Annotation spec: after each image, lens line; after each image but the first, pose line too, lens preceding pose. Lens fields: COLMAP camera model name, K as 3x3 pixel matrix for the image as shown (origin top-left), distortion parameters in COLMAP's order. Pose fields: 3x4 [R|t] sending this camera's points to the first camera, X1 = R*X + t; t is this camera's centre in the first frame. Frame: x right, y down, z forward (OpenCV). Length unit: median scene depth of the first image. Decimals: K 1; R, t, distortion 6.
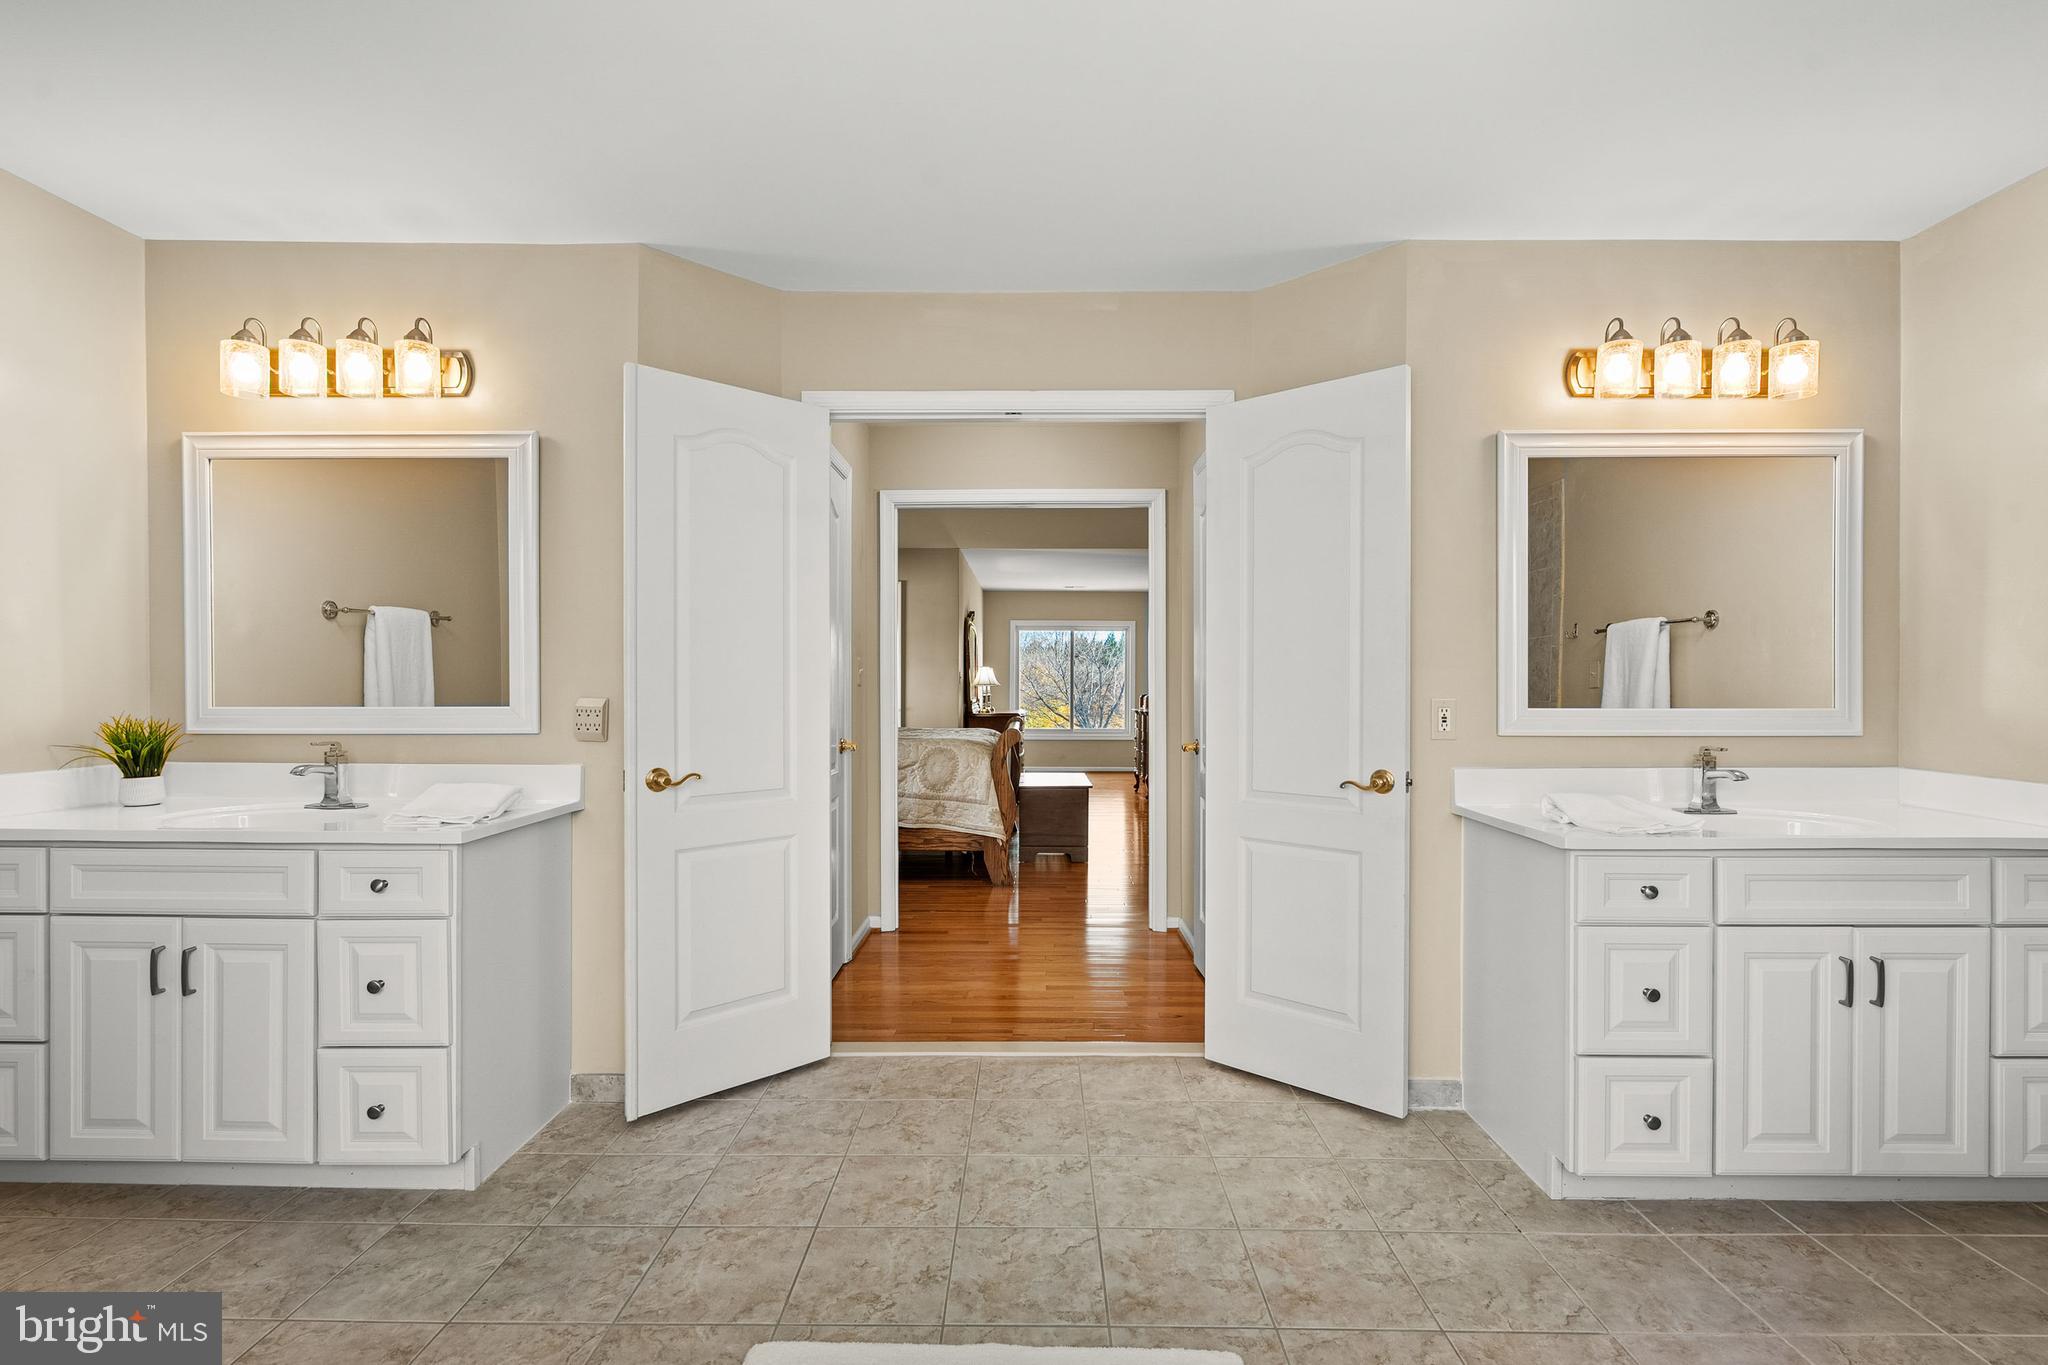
lens RADIAL K [[929.0, 0, 1026.1], [0, 929.0, 685.0], [0, 0, 1]] dist [-0.008332, 0.005331]
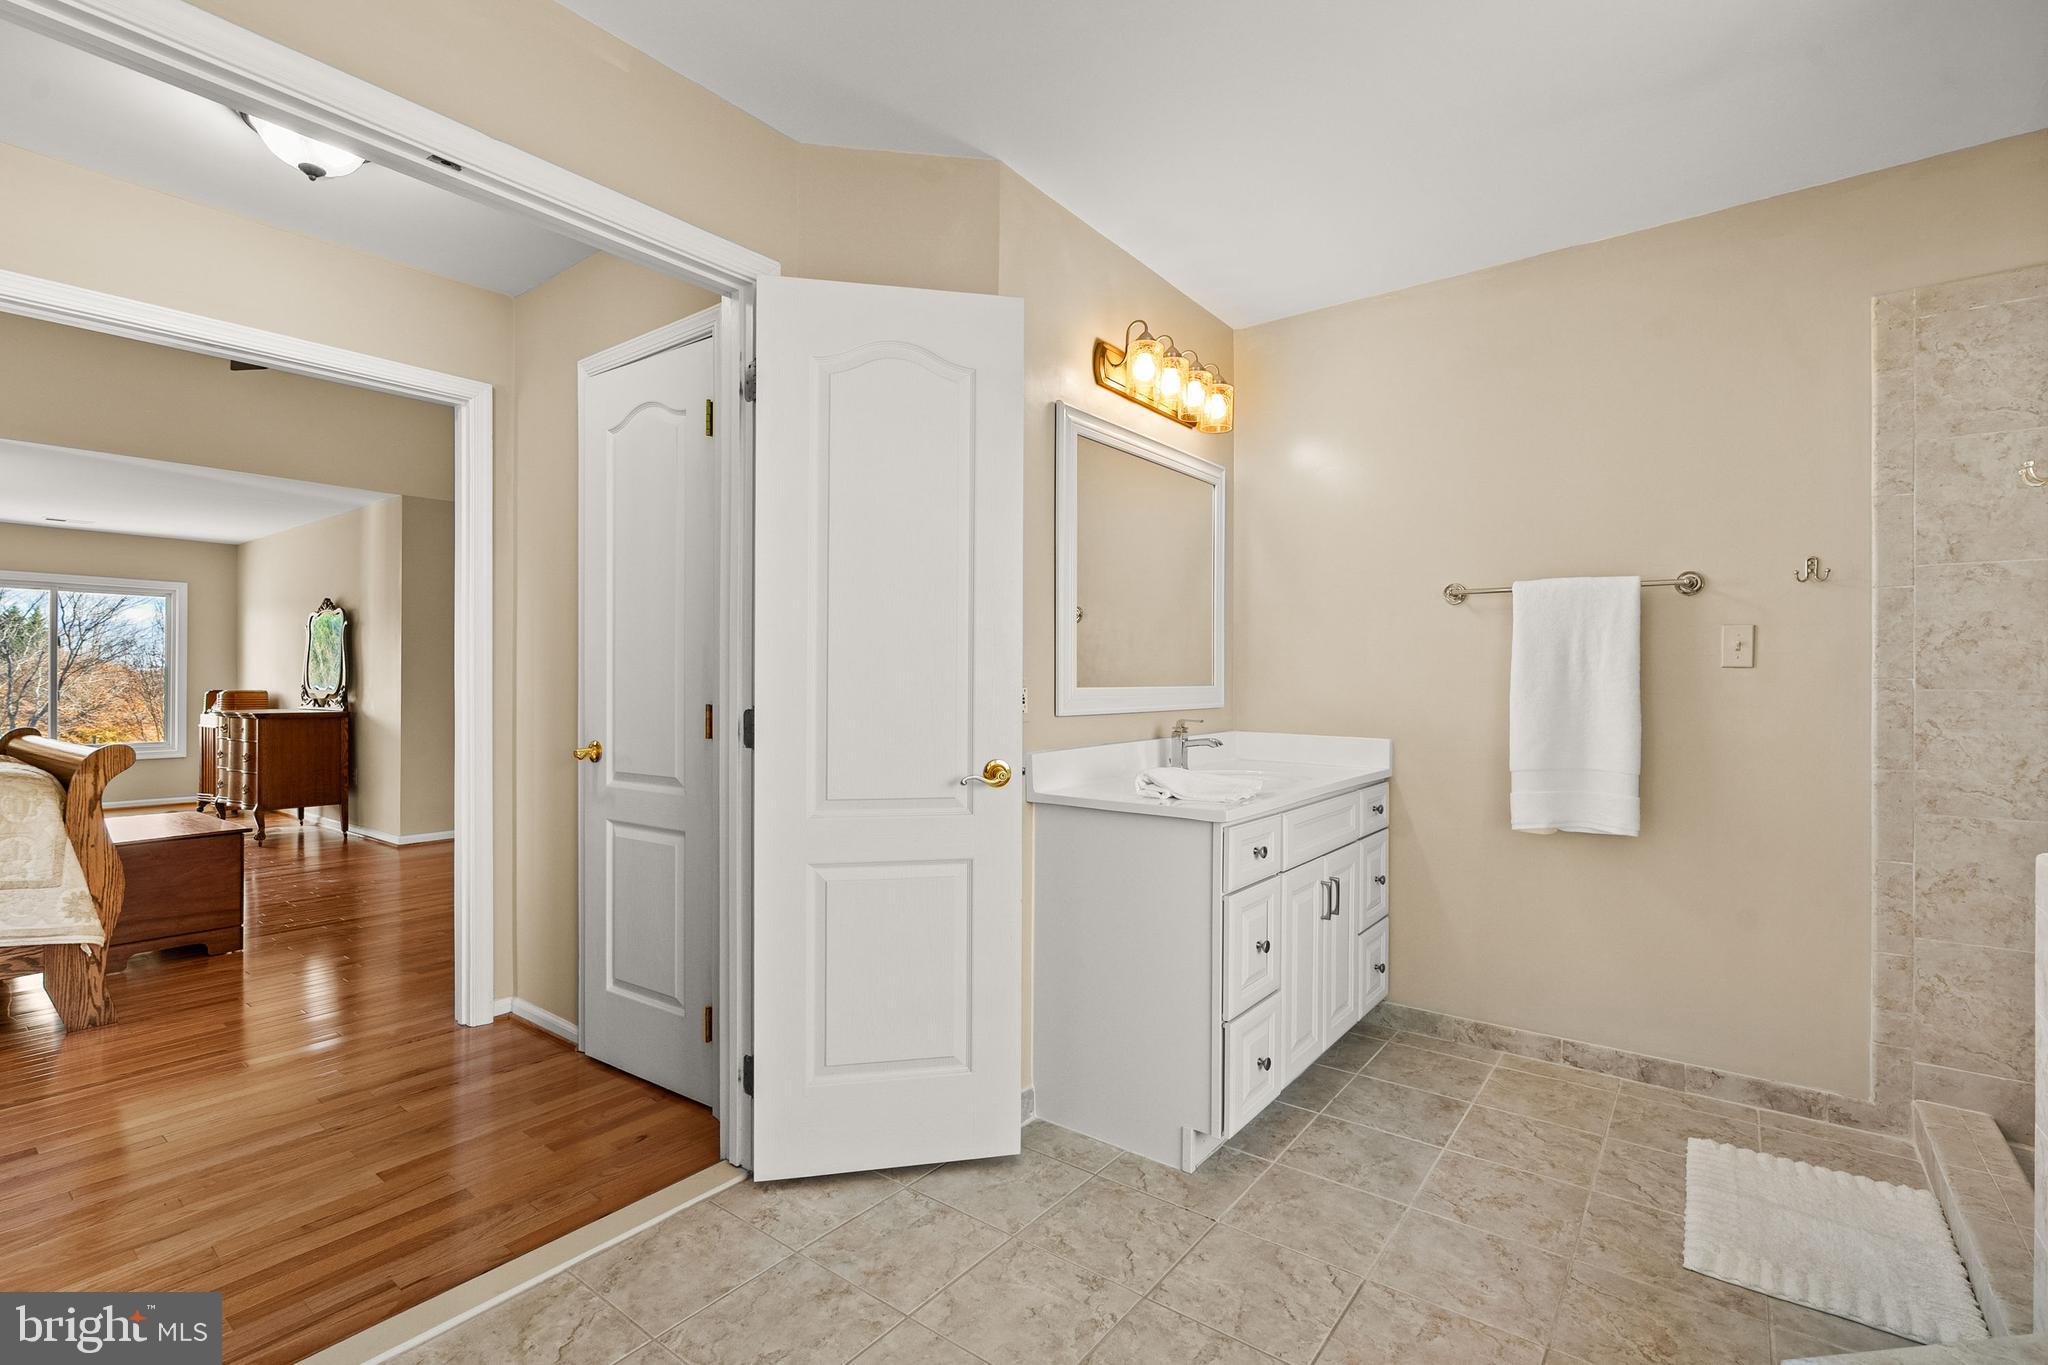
lens RADIAL K [[929.0, 0, 1023.7], [0, 929.0, 680.4], [0, 0, 1]] dist [-0.008332, 0.005331]
pose [[0.595744, -0.000442, 0.803174, -0.290683], [0.001144, 0.999999, -0.000298, 0.018171], [-0.803174, 0.001097, 0.595744, 0.460049]]
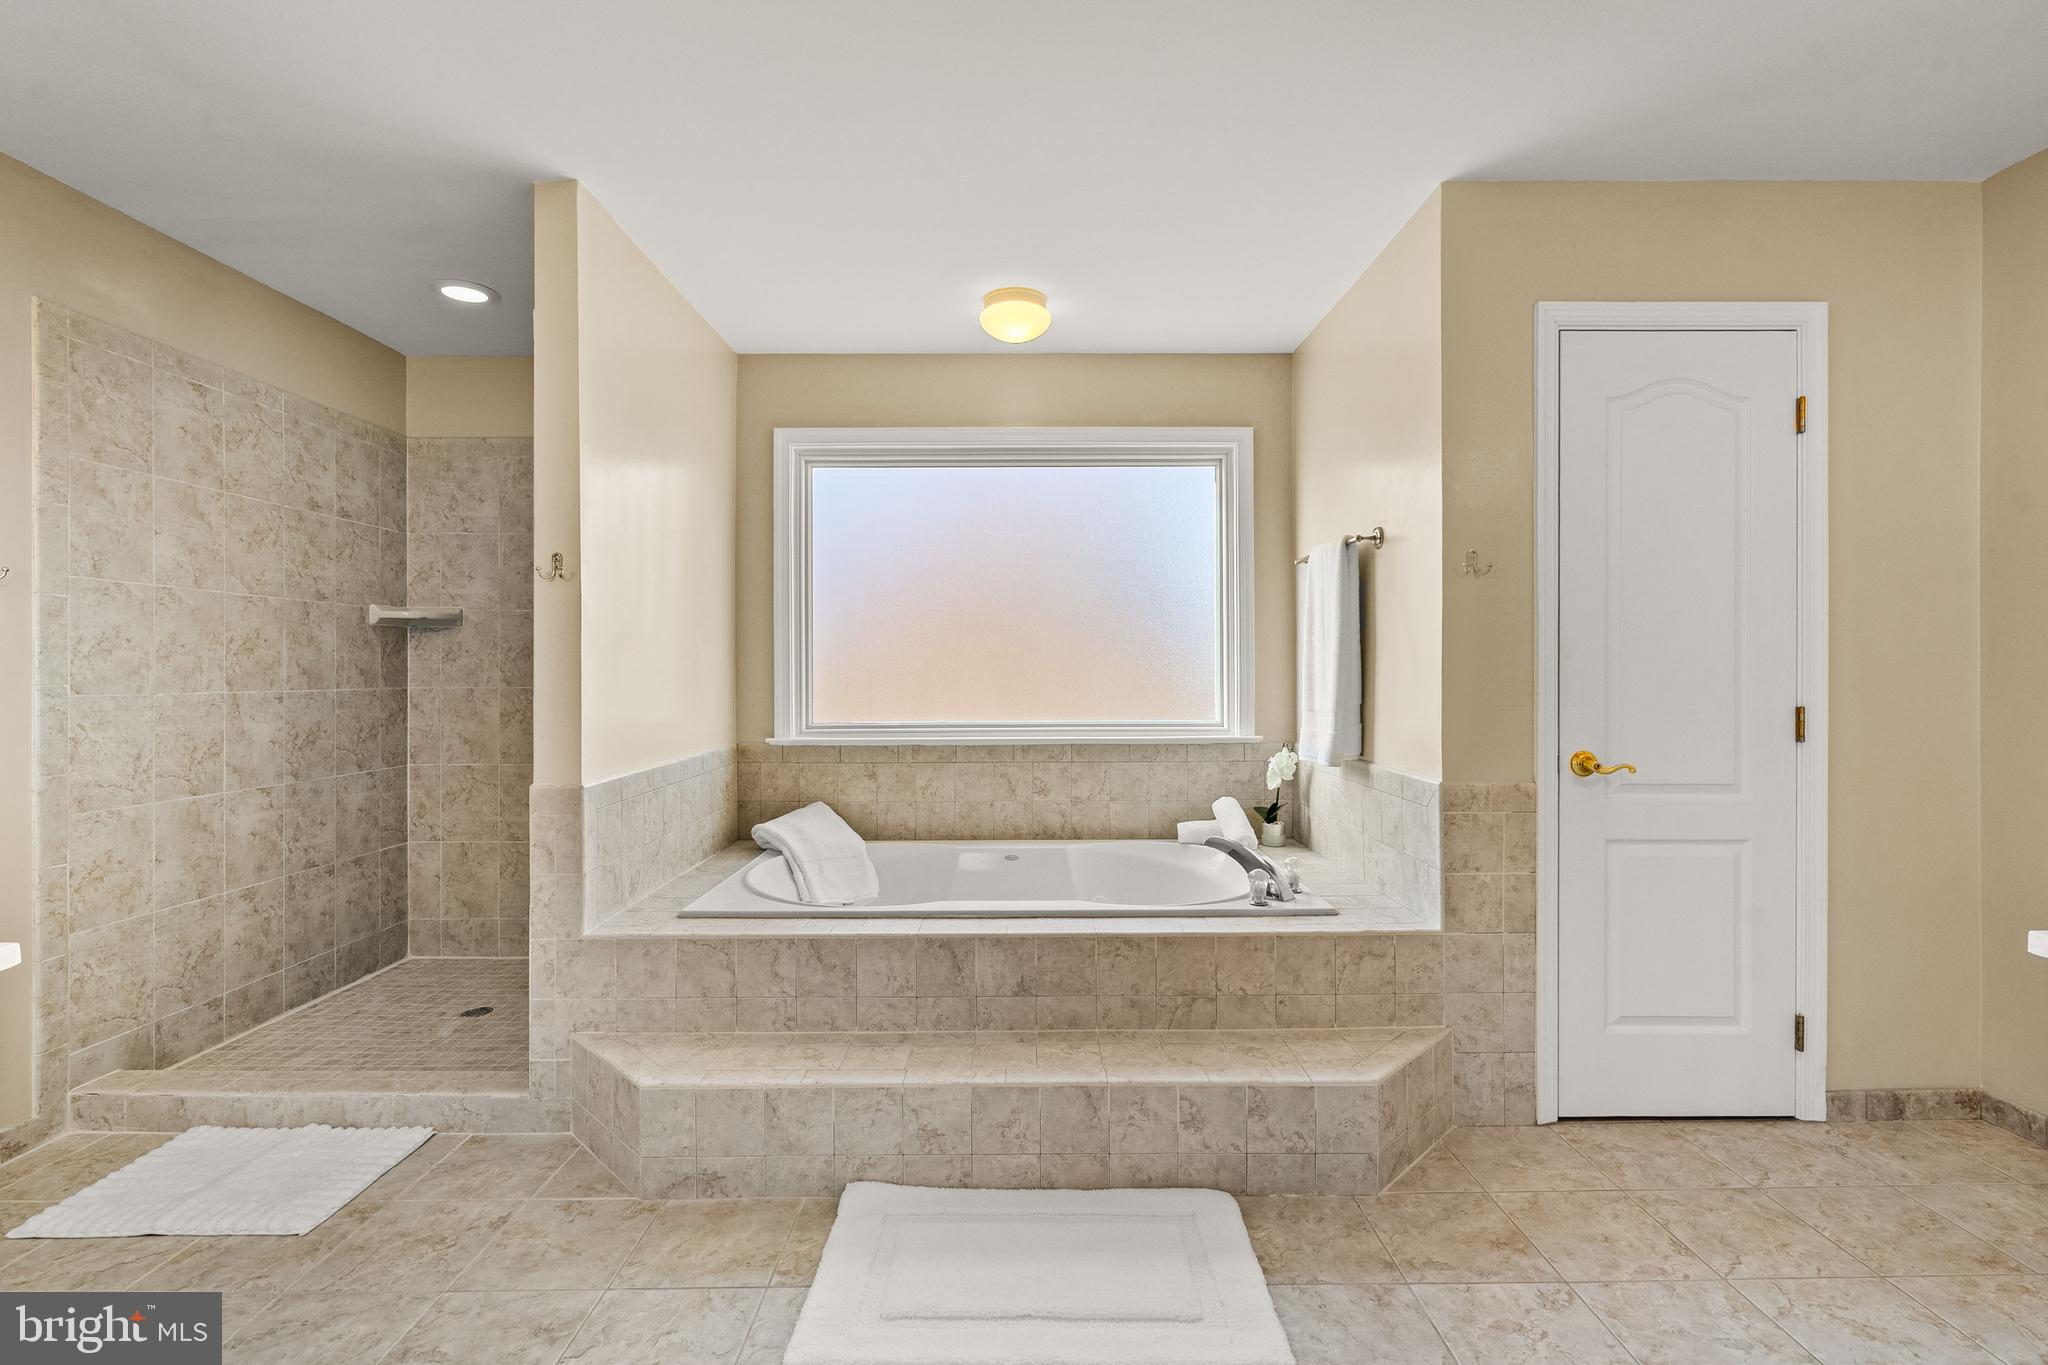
lens RADIAL K [[929.0, 0, 1024.4], [0, 929.0, 678.4], [0, 0, 1]] dist [-0.008332, 0.005331]
pose [[-0.999999, 0.001632, -0.000273, -0.032106], [0.001630, 0.999969, 0.007745, 0.005799], [0.000286, 0.007745, -0.999970, 1.182608]]
